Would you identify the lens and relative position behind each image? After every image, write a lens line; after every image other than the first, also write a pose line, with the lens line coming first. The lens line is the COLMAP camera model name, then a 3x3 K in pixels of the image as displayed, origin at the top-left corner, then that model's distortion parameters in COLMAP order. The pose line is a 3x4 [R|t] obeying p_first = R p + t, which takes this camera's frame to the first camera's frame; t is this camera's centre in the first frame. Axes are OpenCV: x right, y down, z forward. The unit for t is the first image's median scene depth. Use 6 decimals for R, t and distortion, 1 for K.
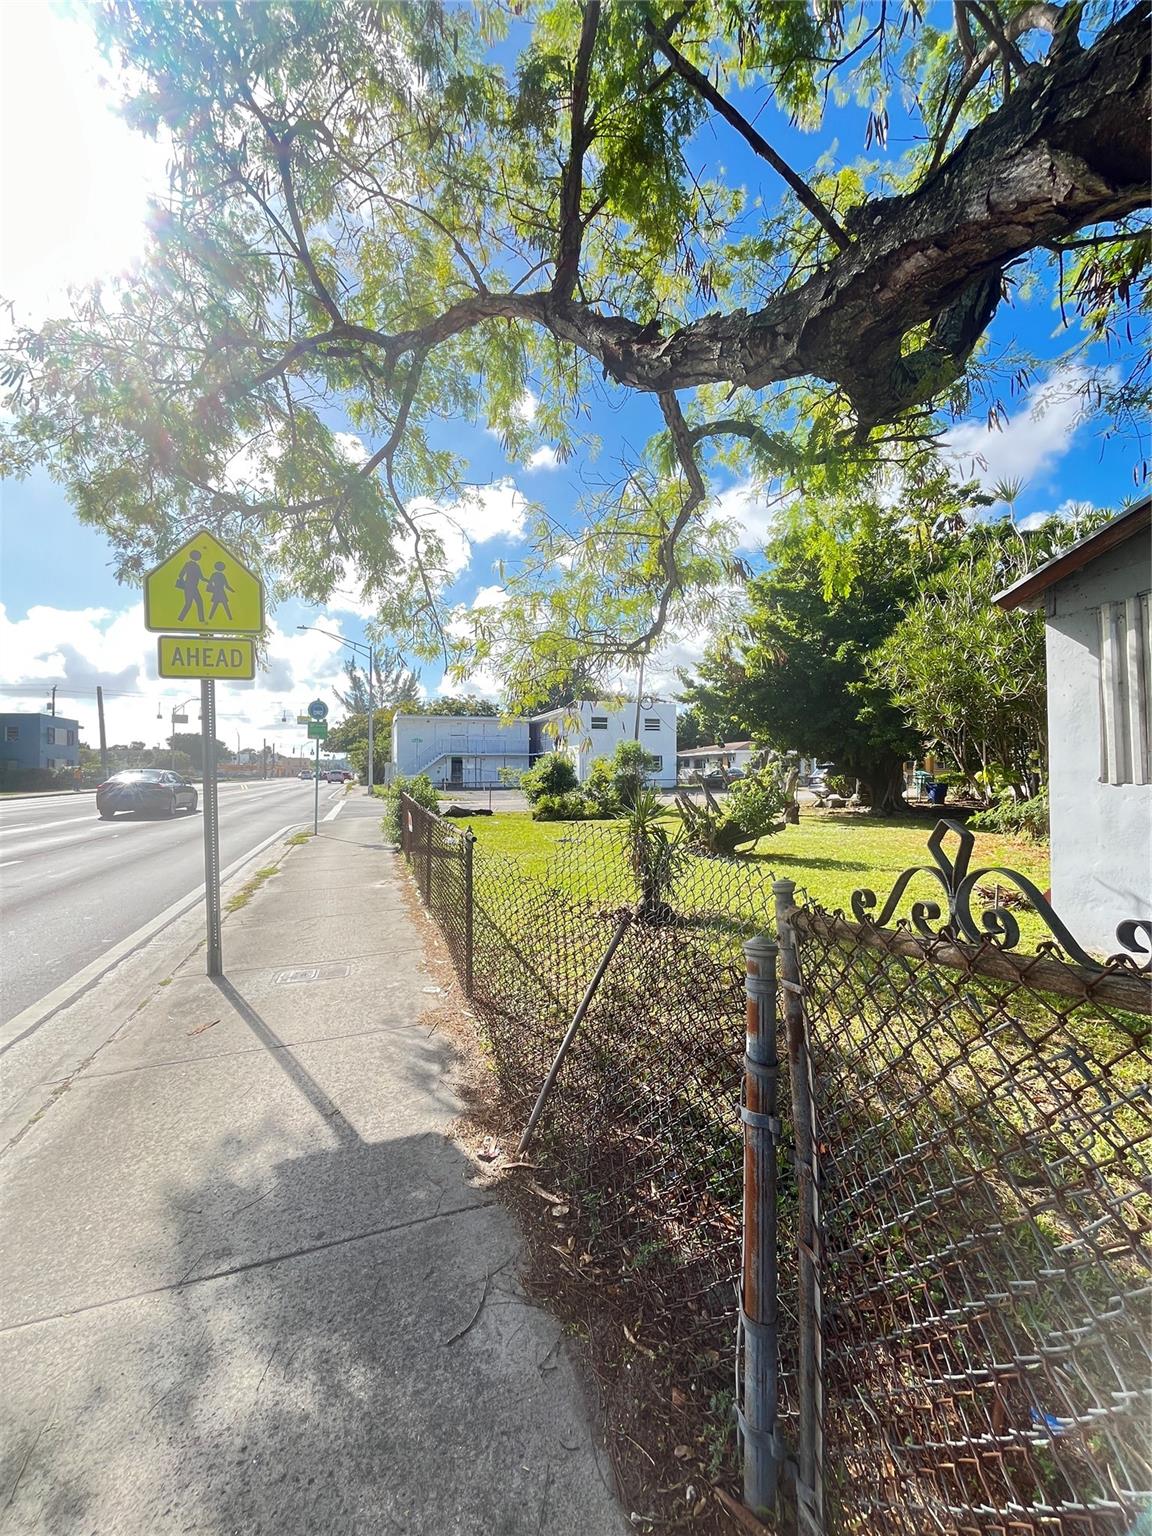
lens RADIAL K [[623.6, 0, 578.2], [0, 623.6, 763.9], [0, 0, 1]] dist [0.000305, -0.000184]
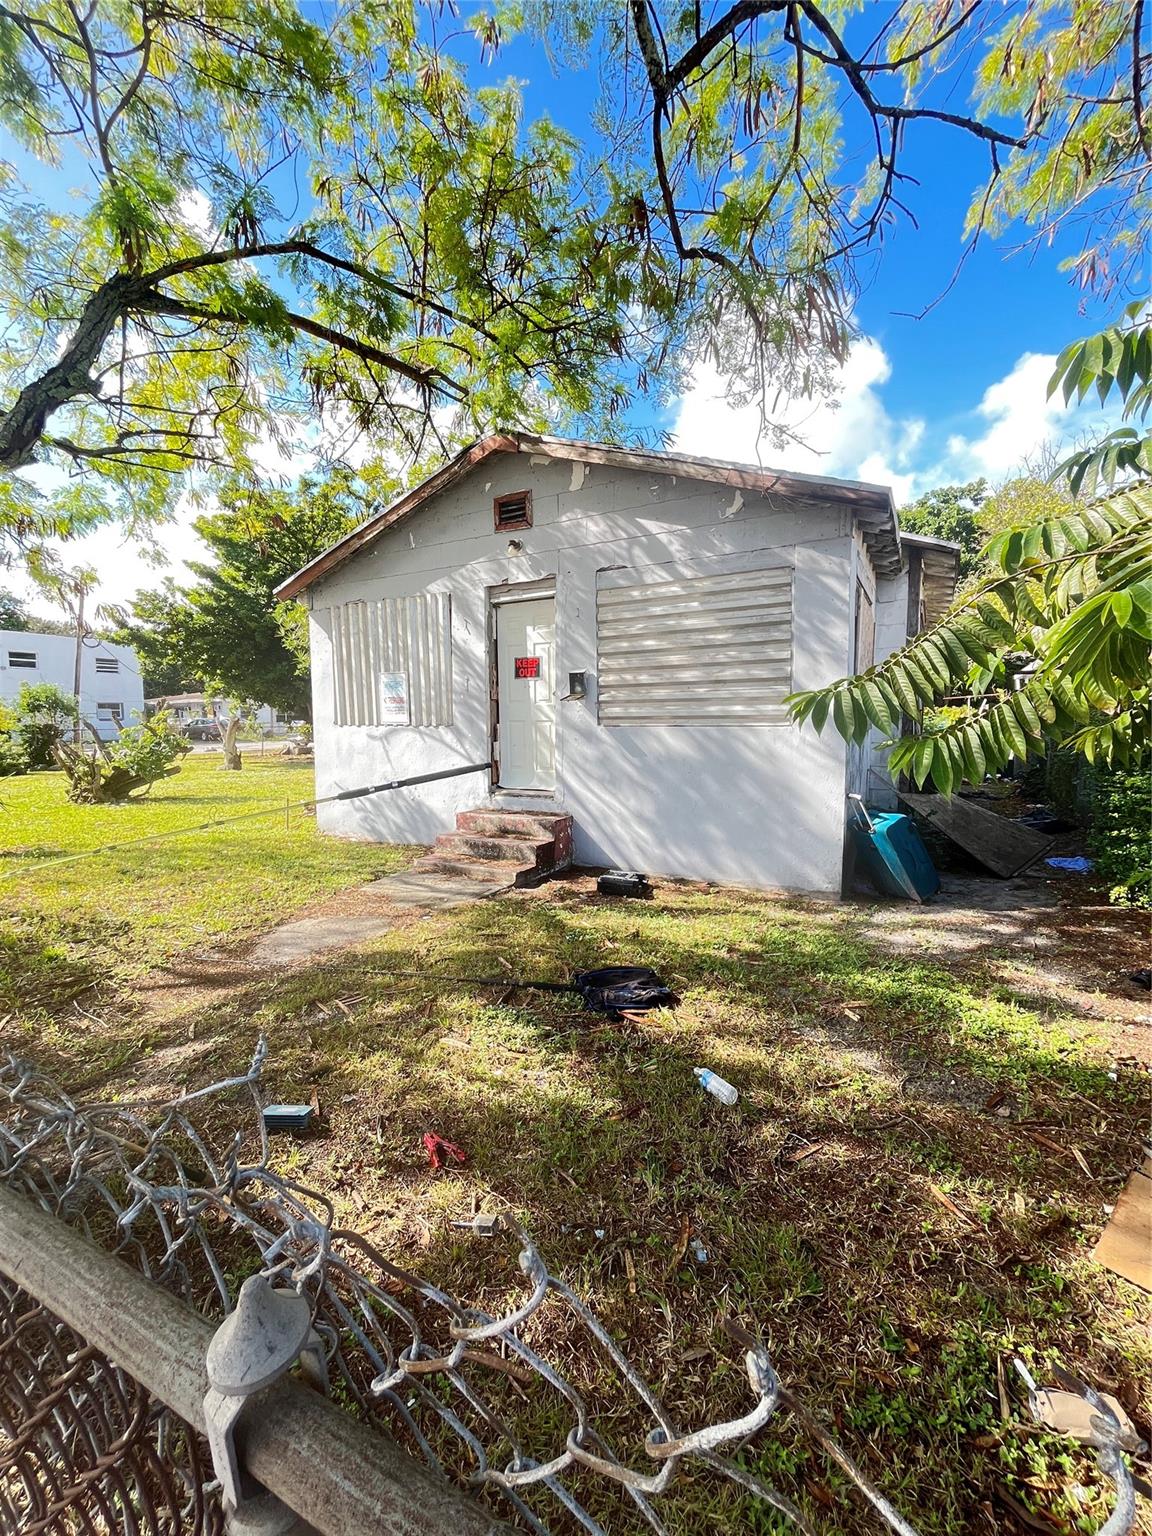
lens RADIAL K [[623.6, 0, 578.2], [0, 623.6, 763.9], [0, 0, 1]] dist [0.000305, -0.000184]
pose [[0.749095, -0.045464, 0.660900, 0.204215], [-0.007065, 0.997037, 0.076595, 0.003403], [-0.662424, -0.062046, 0.746555, -0.414231]]
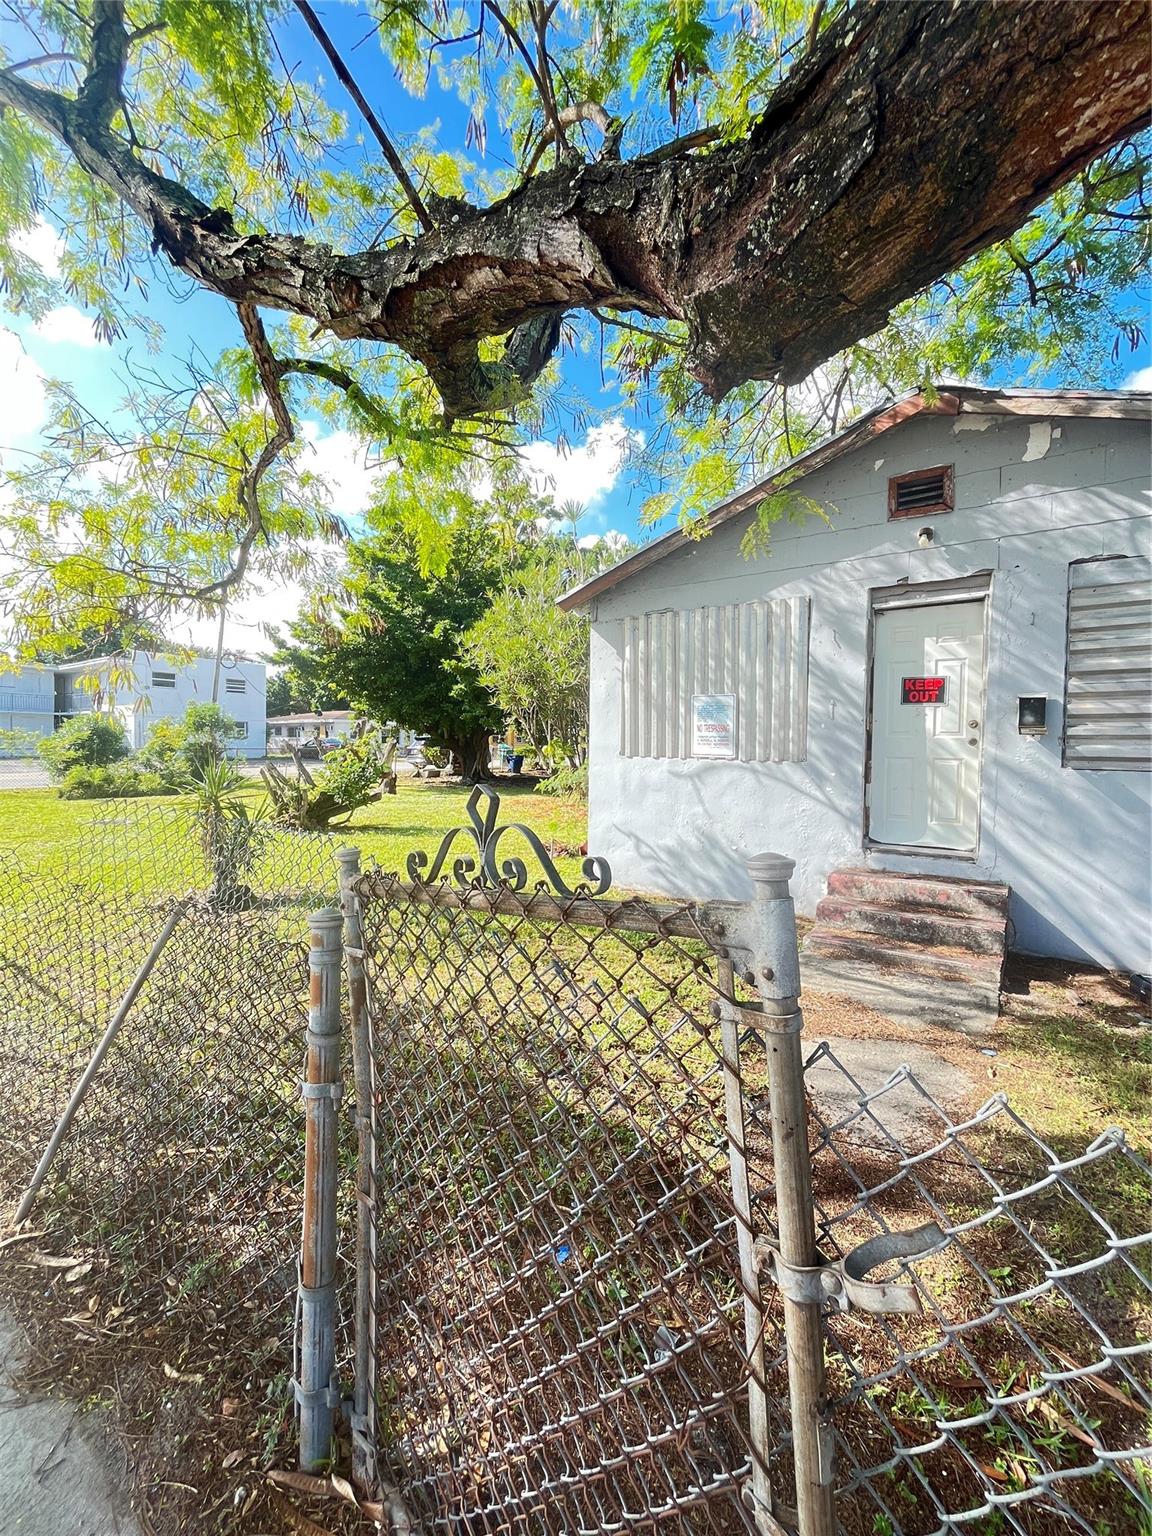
lens RADIAL K [[623.6, 0, 578.2], [0, 623.6, 763.9], [0, 0, 1]] dist [0.000305, -0.000184]
pose [[0.814298, -0.000258, 0.580447, 0.009181], [-0.026847, 0.998913, 0.038107, 0.000363], [-0.579825, -0.046613, 0.813406, -0.004463]]
